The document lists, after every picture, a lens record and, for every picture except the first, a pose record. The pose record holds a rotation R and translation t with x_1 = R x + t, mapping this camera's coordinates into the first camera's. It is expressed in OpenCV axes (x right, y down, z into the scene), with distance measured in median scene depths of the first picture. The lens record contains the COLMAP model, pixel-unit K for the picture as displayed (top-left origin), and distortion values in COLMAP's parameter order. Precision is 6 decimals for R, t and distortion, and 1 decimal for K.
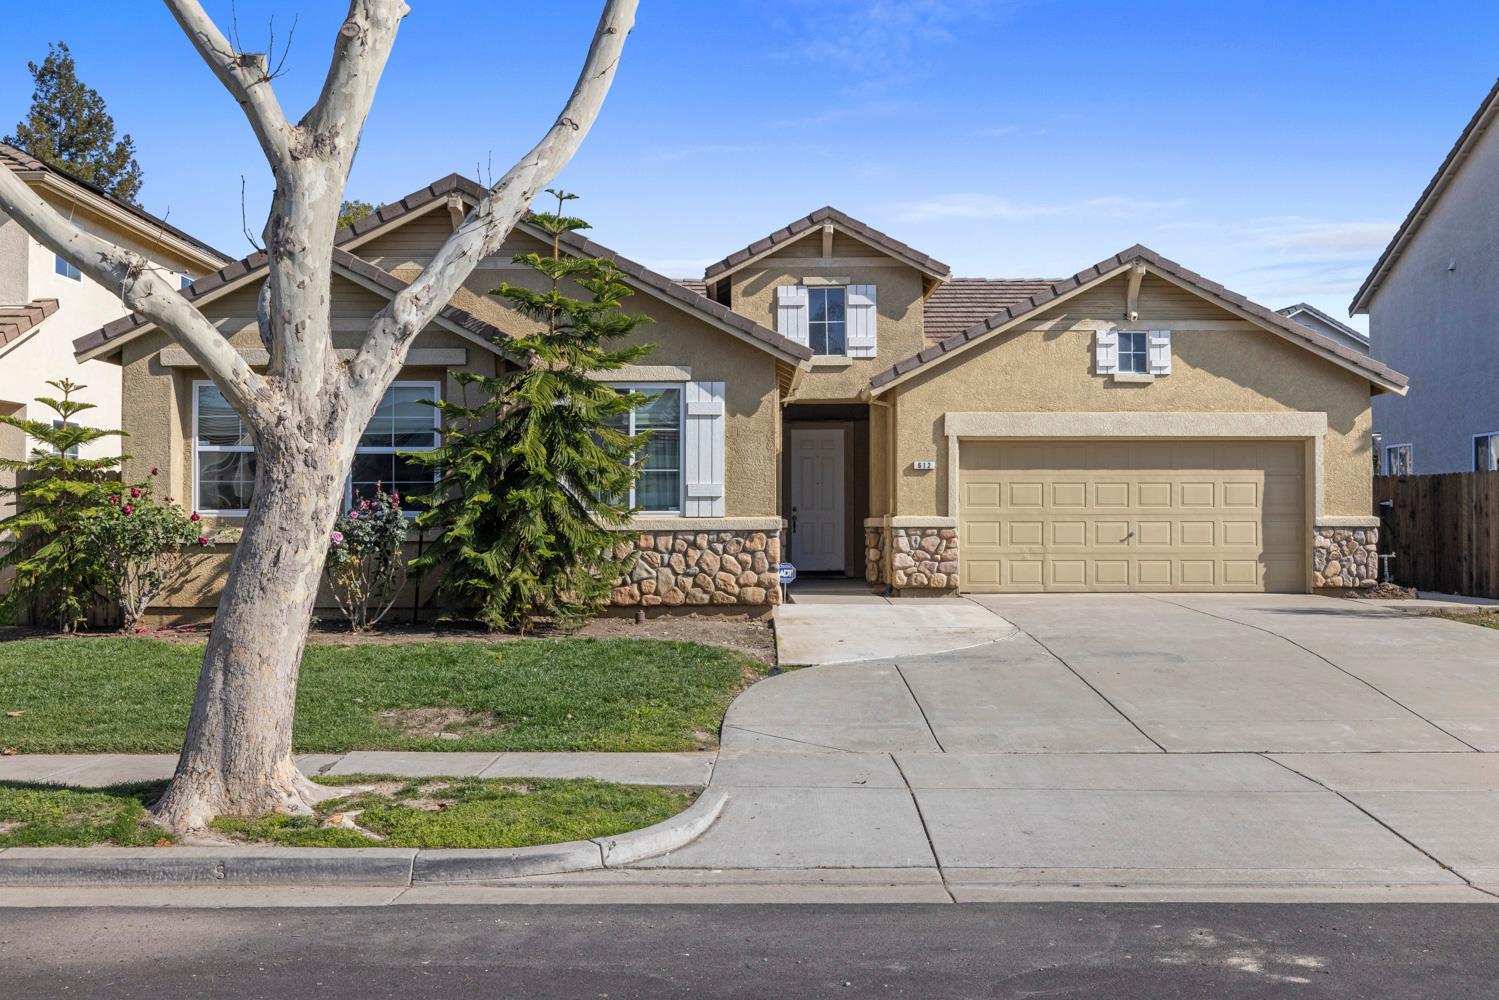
lens RADIAL K [[1369.5, 0, 749.5], [0, 1369.5, 500.0], [0, 0, 1]] dist [0.002342, -0.007110]
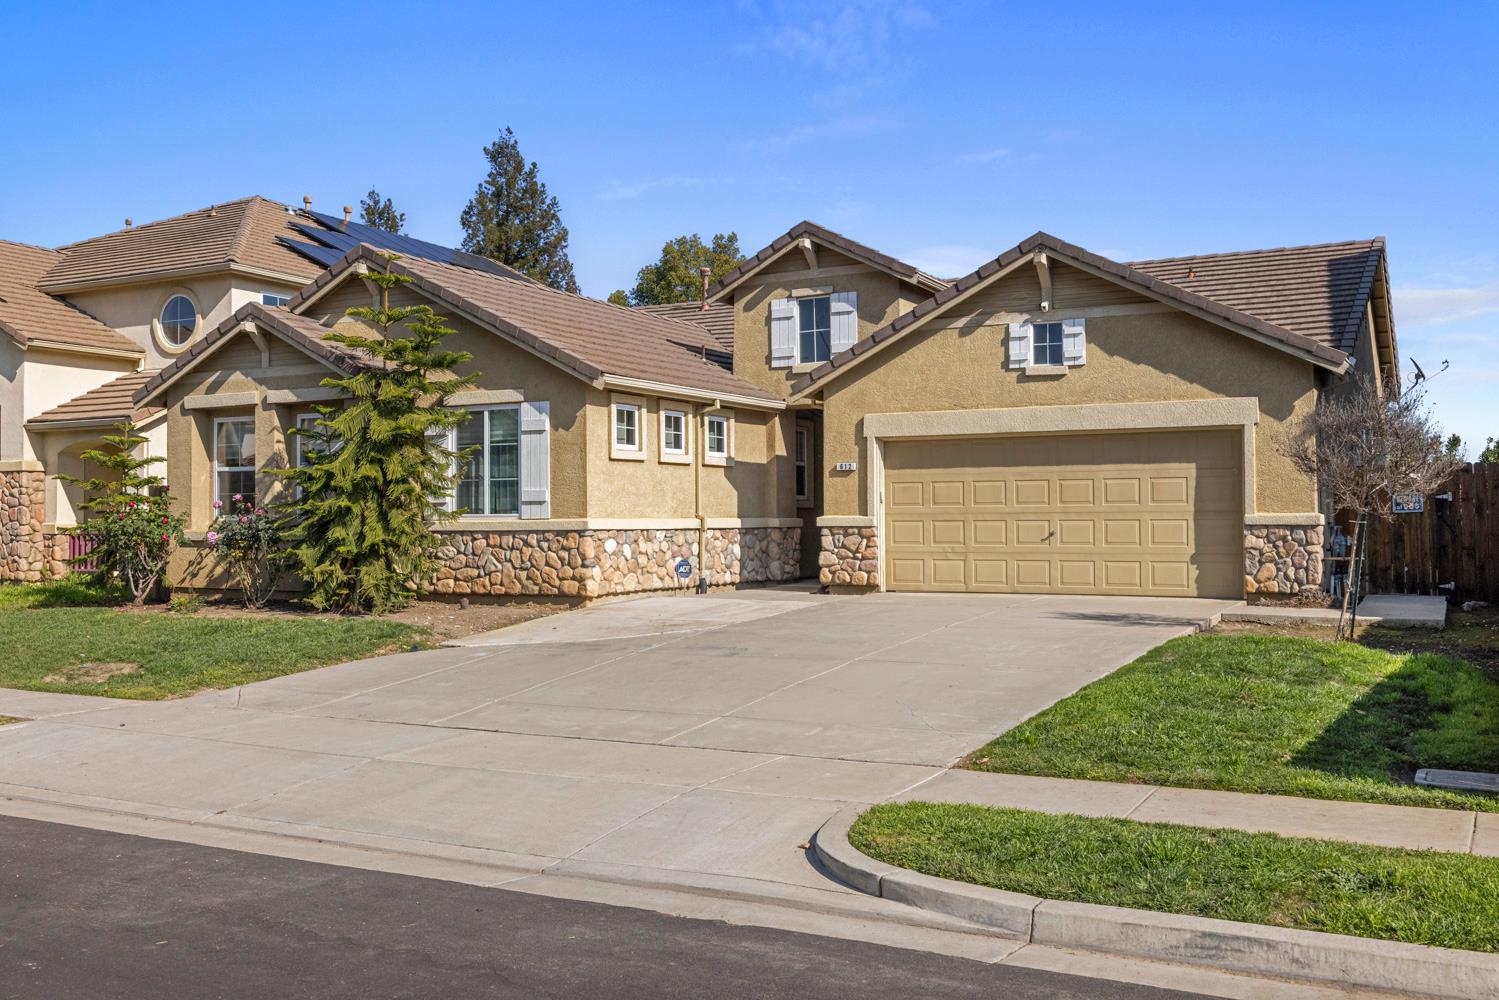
lens RADIAL K [[1369.5, 0, 749.5], [0, 1369.5, 500.0], [0, 0, 1]] dist [0.002342, -0.007110]
pose [[0.881381, -0.010906, -0.472280, 0.549522], [0.012664, 0.999920, 0.000543, -0.001588], [0.472237, -0.006459, 0.881448, 0.055705]]
